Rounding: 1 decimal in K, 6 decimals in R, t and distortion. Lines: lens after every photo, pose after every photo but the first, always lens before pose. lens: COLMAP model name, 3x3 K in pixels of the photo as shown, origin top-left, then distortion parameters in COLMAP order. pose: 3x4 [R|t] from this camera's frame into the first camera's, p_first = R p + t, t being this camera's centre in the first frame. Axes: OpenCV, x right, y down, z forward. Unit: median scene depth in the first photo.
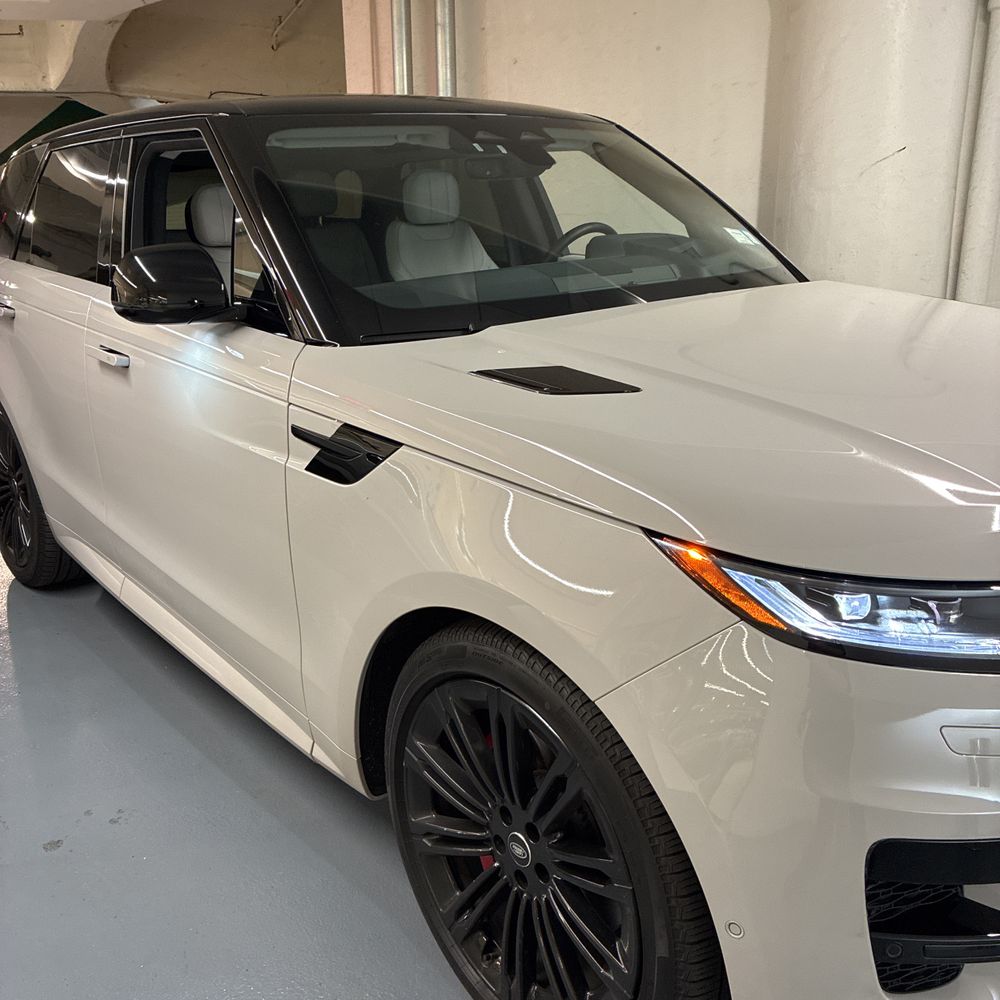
lens RADIAL K [[1052.6, 0, 500.0], [0, 1052.6, 500.0], [0, 0, 1]] dist [0.003116, -0.003121]
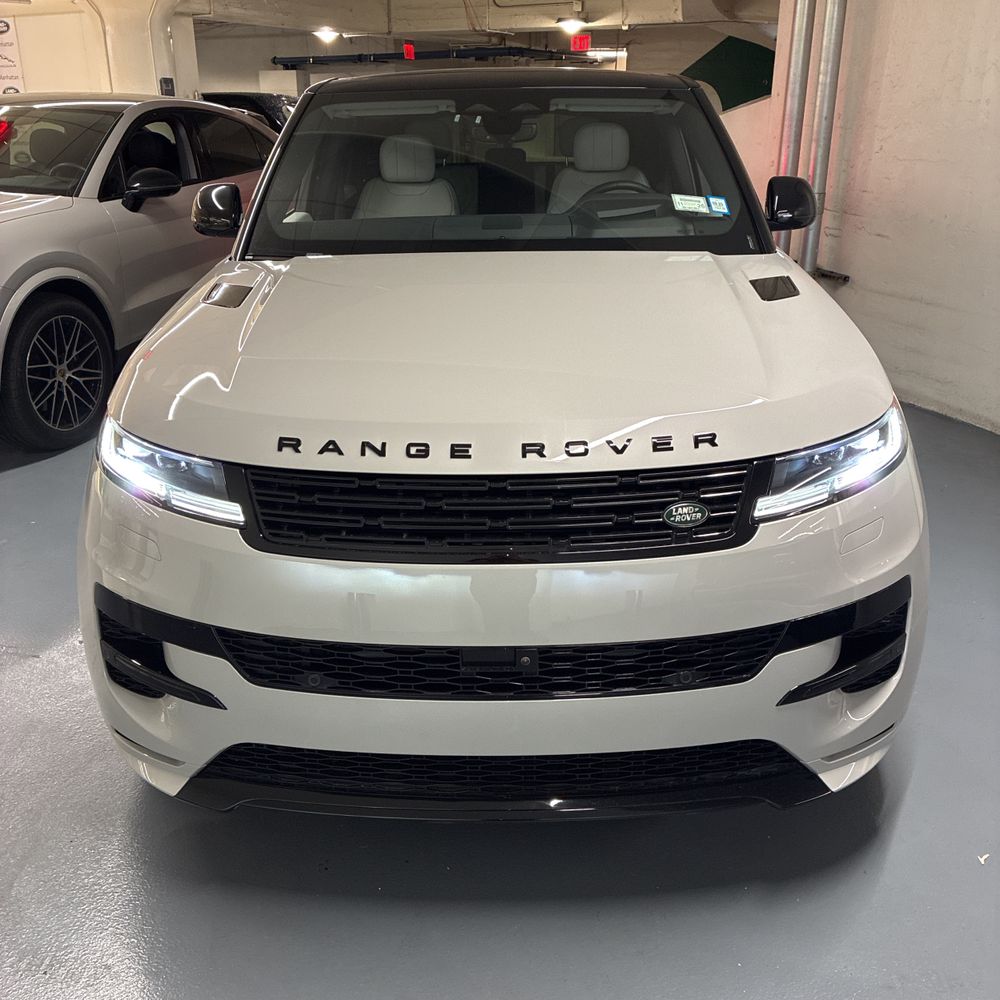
lens RADIAL K [[1017.7, 0, 494.7], [0, 1017.7, 483.3], [0, 0, 1]] dist [0.141565, -0.200448]
pose [[0.748627, 0.240568, -0.617806, 0.967171], [-0.197311, 0.970466, 0.138799, -0.096153], [0.632950, 0.017991, 0.773984, 0.075509]]
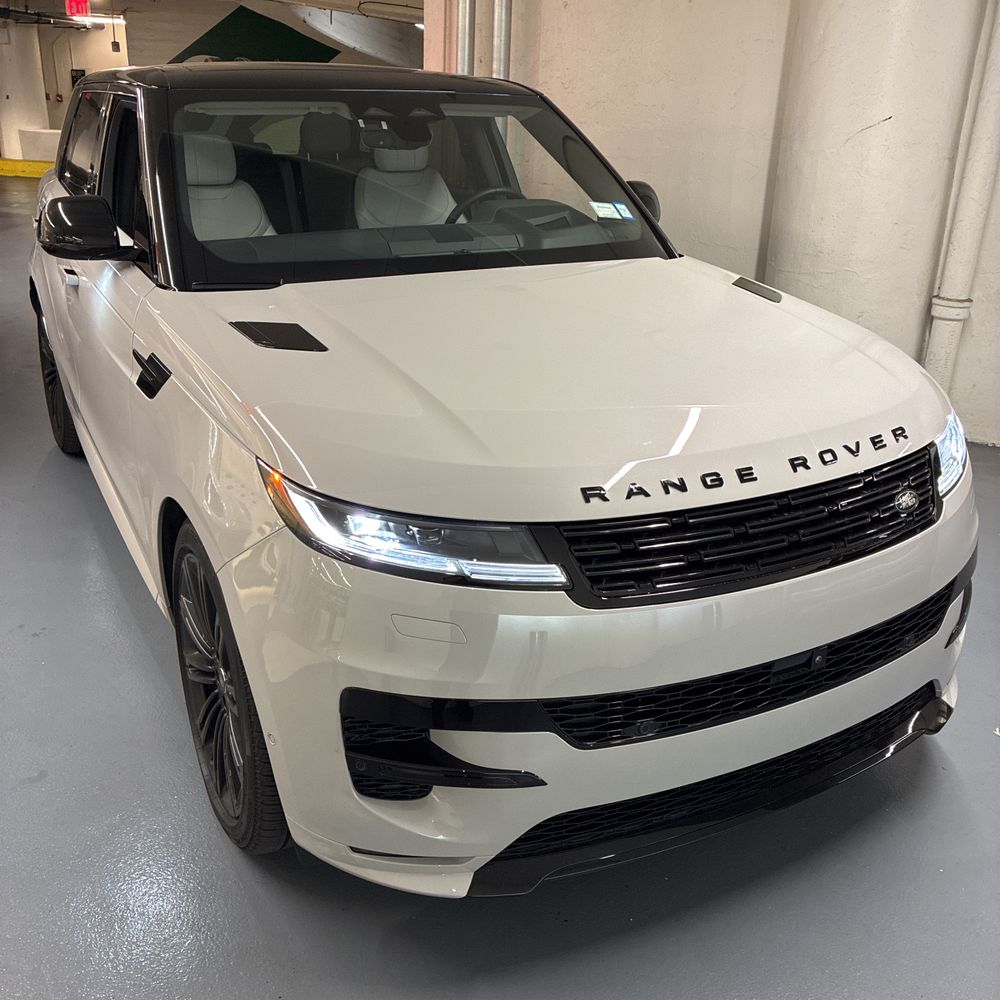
lens RADIAL K [[1062.1, 0, 495.9], [0, 1062.1, 497.5], [0, 0, 1]] dist [0.001269, 0.014217]
pose [[0.979065, 0.114821, -0.168069, 0.408379], [-0.100496, 0.990729, 0.091420, -0.045503], [0.177007, -0.072616, 0.981527, -0.194190]]
